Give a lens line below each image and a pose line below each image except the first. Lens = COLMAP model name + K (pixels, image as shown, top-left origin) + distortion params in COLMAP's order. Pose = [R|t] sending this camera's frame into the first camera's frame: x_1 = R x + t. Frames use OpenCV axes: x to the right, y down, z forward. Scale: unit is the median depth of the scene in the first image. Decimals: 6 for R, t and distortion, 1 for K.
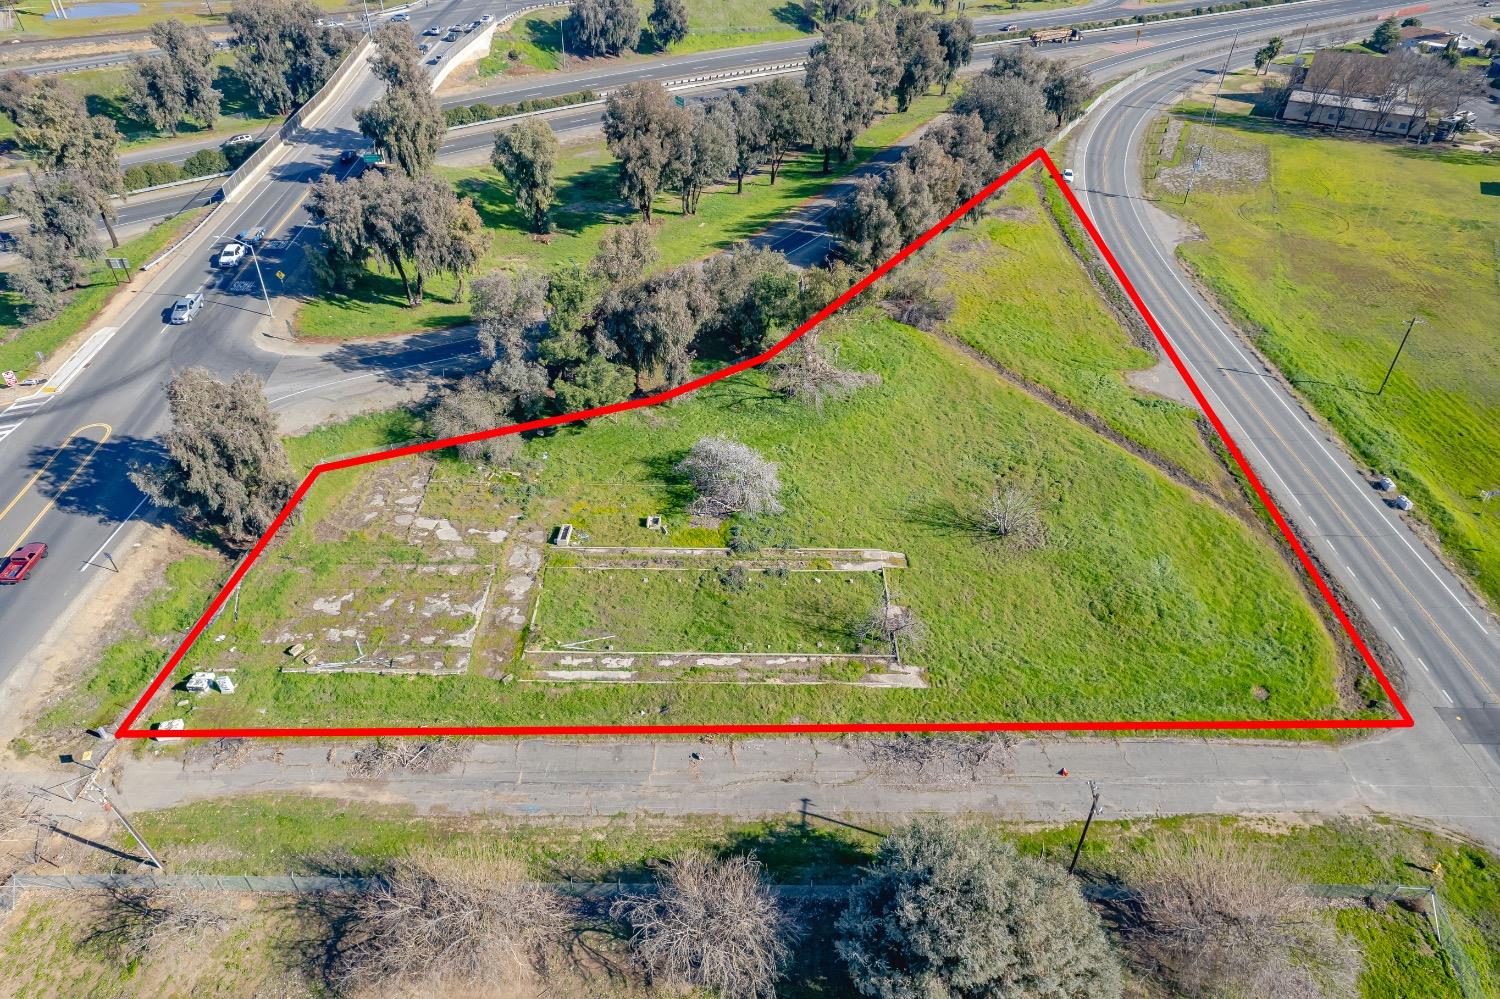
lens RADIAL K [[969.3, 0, 750.0], [0, 969.3, 499.5], [0, 0, 1]] dist [-0.069922, 0.071850]
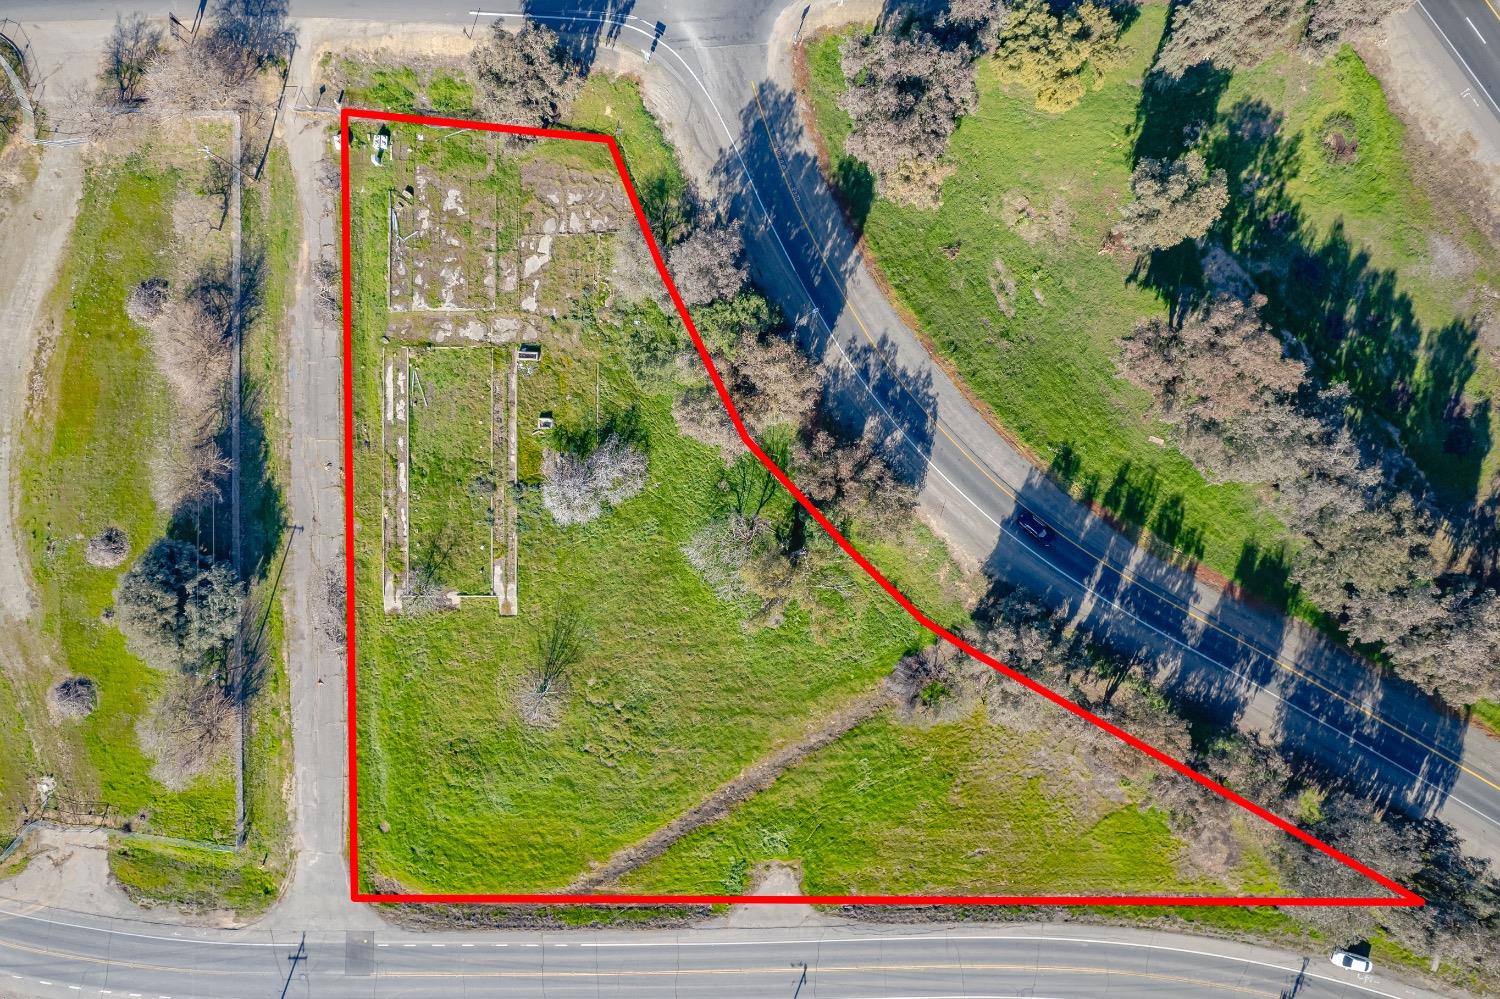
lens RADIAL K [[969.3, 0, 750.0], [0, 969.3, 499.5], [0, 0, 1]] dist [-0.069922, 0.071850]
pose [[-0.004934, 0.999977, 0.004741, -0.006643], [-0.605047, -0.006760, 0.796161, -1.300174], [0.796174, 0.001059, 0.605066, 0.498516]]
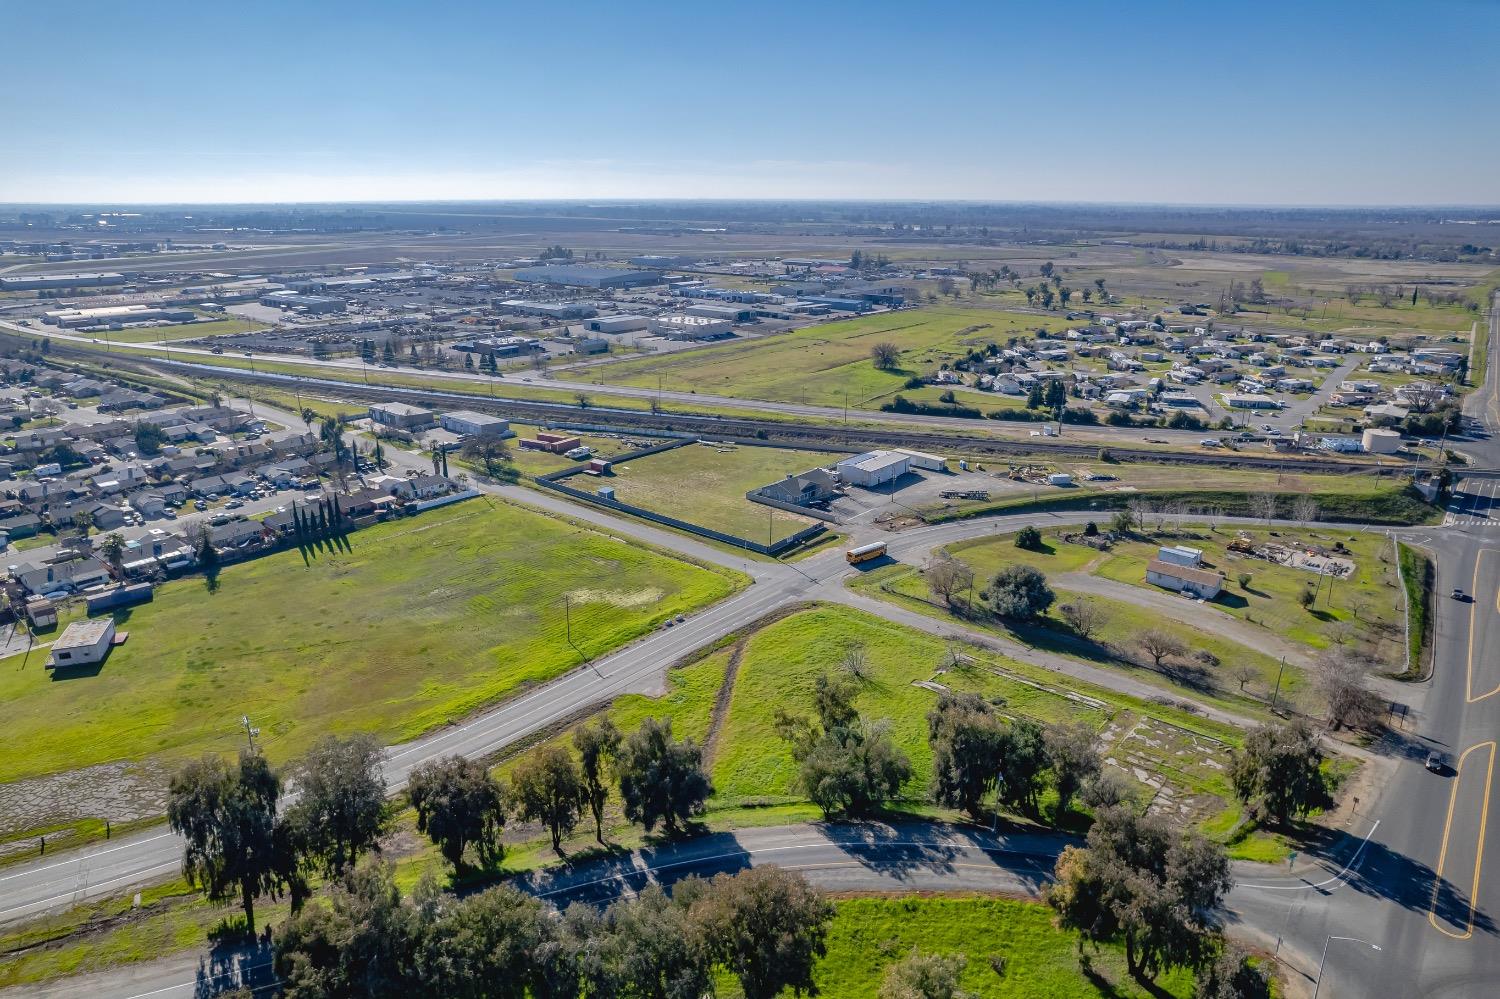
lens RADIAL K [[969.3, 0, 750.0], [0, 969.3, 499.5], [0, 0, 1]] dist [-0.069922, 0.071850]
pose [[-0.757360, -0.212272, 0.617533, -0.795775], [0.384609, 0.619242, 0.684555, -1.804675], [-0.527714, 0.755963, -0.387347, 1.807395]]
